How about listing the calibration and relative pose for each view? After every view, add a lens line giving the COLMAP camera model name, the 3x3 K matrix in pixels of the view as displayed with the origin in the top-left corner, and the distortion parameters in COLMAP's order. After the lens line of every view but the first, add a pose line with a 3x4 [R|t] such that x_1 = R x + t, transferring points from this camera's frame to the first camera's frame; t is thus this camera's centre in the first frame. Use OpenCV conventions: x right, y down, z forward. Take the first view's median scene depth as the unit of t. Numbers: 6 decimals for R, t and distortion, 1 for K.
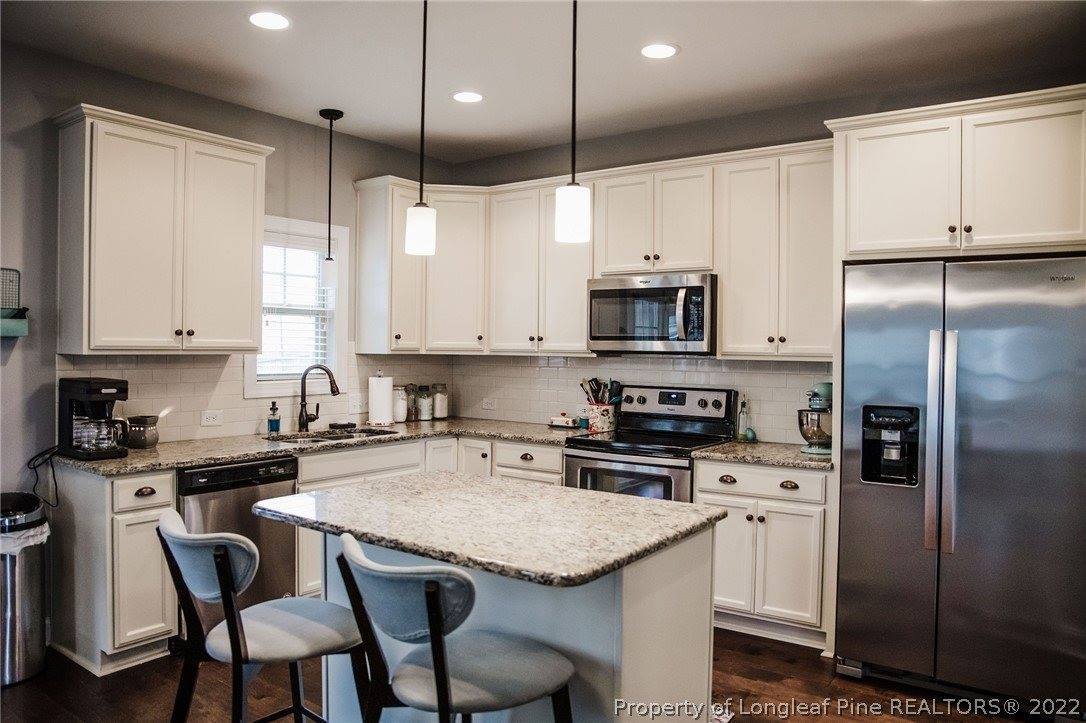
lens RADIAL K [[778.9, 0, 551.6], [0, 778.9, 360.0], [0, 0, 1]] dist [-0.104467, 0.029983]
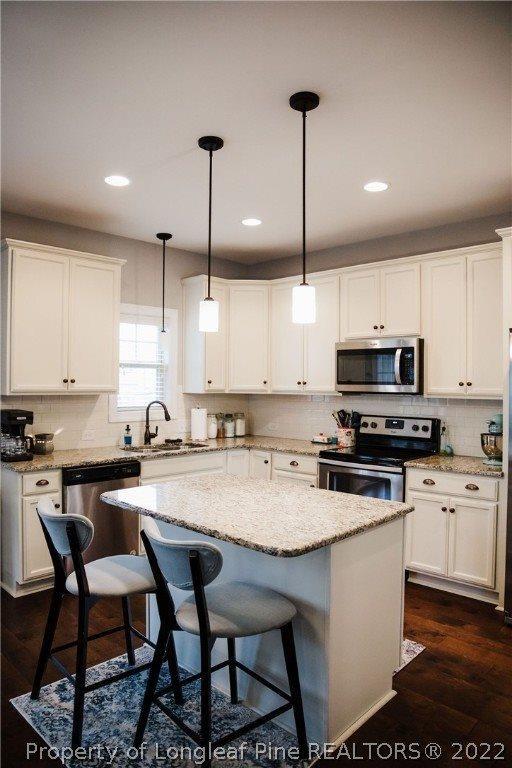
lens RADIAL K [[531.4, 0, 255.5], [0, 531.4, 387.6], [0, 0, 1]] dist [-0.127656, 0.078577]
pose [[0.988893, -0.002148, -0.148613, 0.048016], [0.000799, 0.999958, -0.009137, -0.010420], [0.148626, 0.008916, 0.988853, -0.005406]]
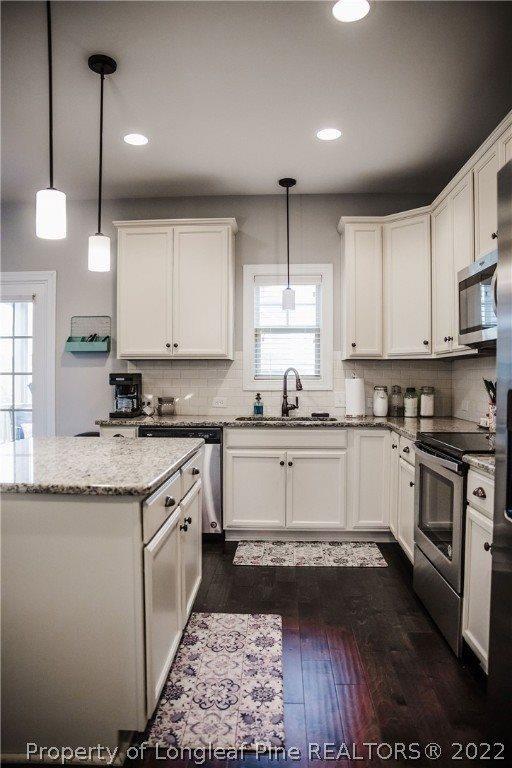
lens RADIAL K [[531.4, 0, 255.8], [0, 531.4, 386.0], [0, 0, 1]] dist [-0.127656, 0.078577]
pose [[0.538517, 0.002369, -0.842611, 0.475620], [-0.008814, 0.999957, -0.002822, 0.043733], [0.842568, 0.008947, 0.538515, 0.465981]]
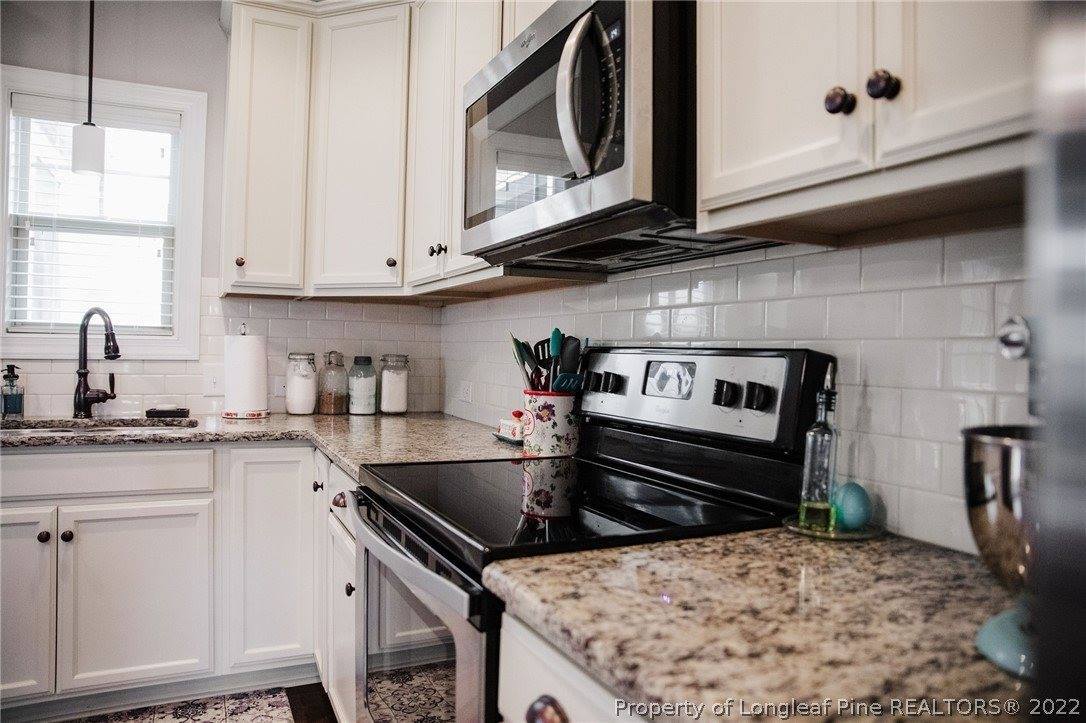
lens RADIAL K [[751.4, 0, 537.4], [0, 751.4, 357.3], [0, 0, 1]] dist [-0.127656, 0.078577]
pose [[0.872006, 0.010362, -0.489386, 0.286759], [-0.017722, 0.999789, -0.010410, 0.047011], [0.489174, 0.017751, 0.872005, 0.712249]]
